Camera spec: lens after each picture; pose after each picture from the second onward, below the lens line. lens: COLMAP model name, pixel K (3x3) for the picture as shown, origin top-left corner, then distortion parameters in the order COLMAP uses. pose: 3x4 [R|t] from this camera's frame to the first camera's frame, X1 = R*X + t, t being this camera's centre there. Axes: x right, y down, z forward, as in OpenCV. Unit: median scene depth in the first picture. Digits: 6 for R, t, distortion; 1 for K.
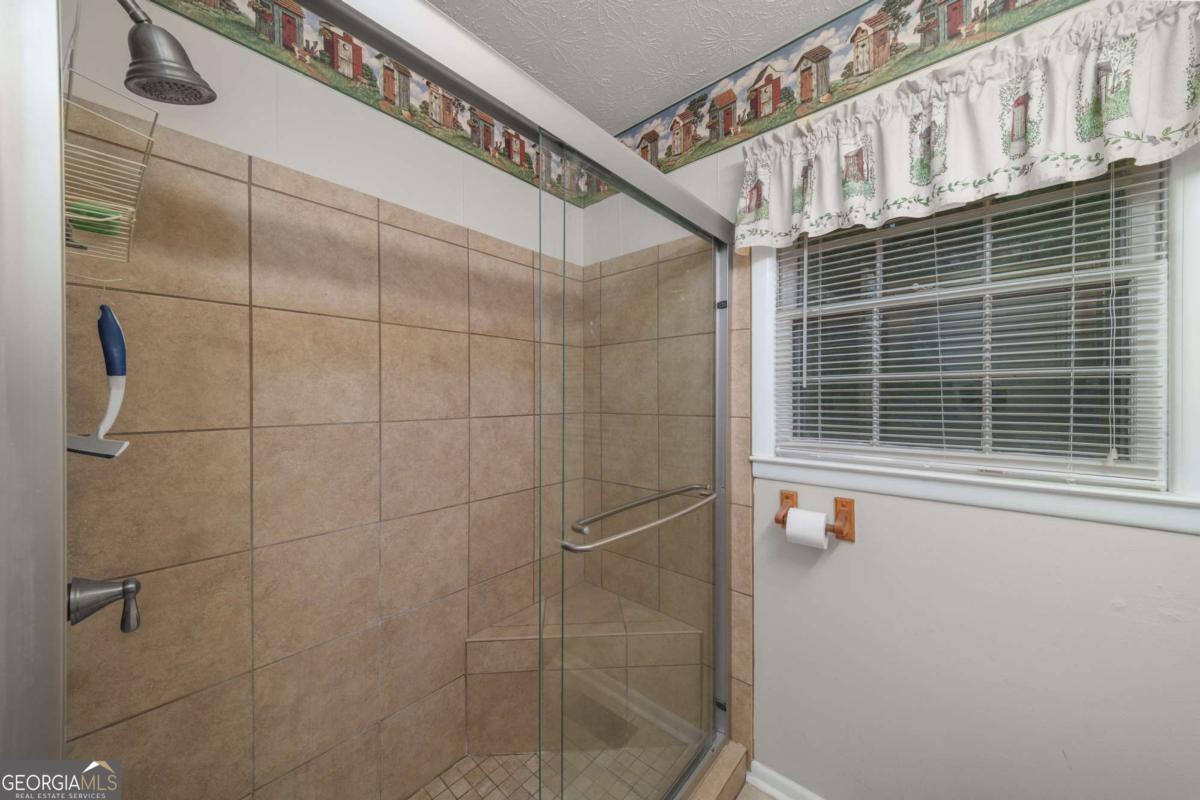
lens RADIAL K [[419.6, 0, 598.3], [0, 419.6, 398.9], [0, 0, 1]] dist [0.014706, -0.005337]
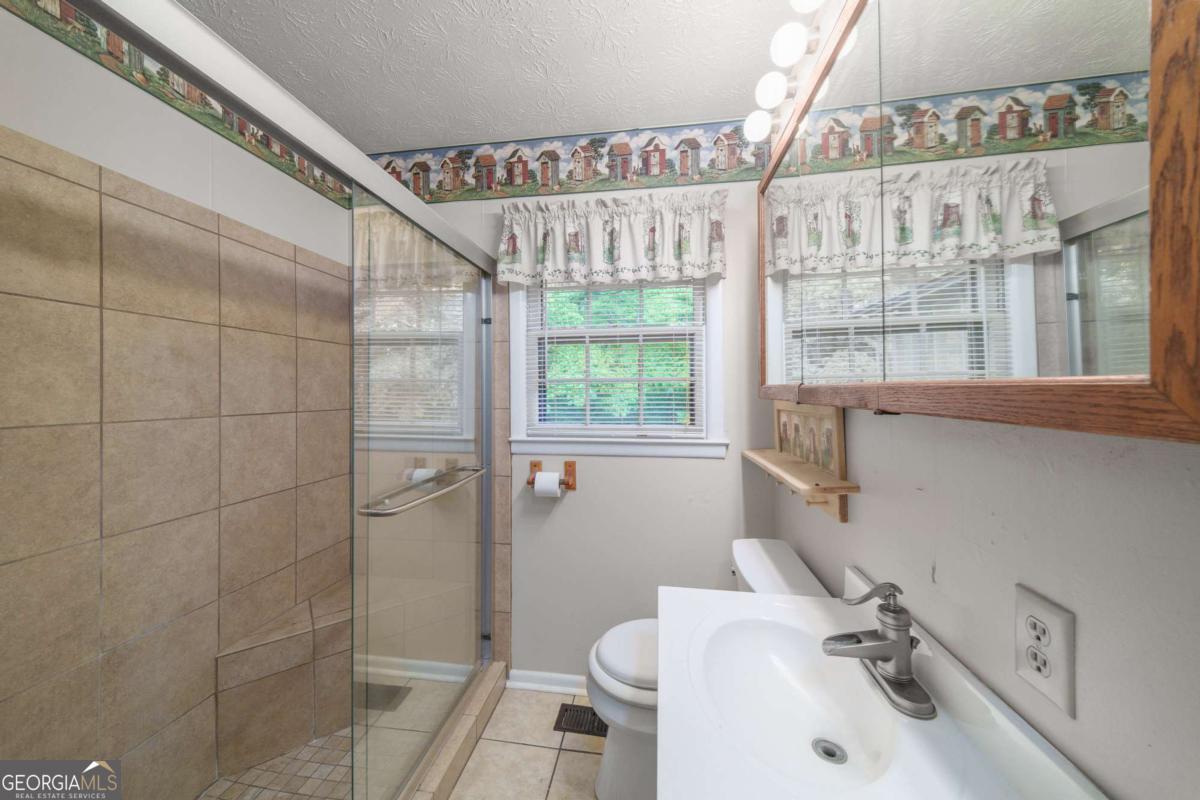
lens RADIAL K [[419.6, 0, 598.3], [0, 419.6, 398.9], [0, 0, 1]] dist [0.014706, -0.005337]
pose [[0.836560, -0.009260, 0.547797, -0.133479], [0.004742, 0.999942, 0.009662, 0.001669], [-0.547855, -0.005485, 0.836555, -0.272229]]
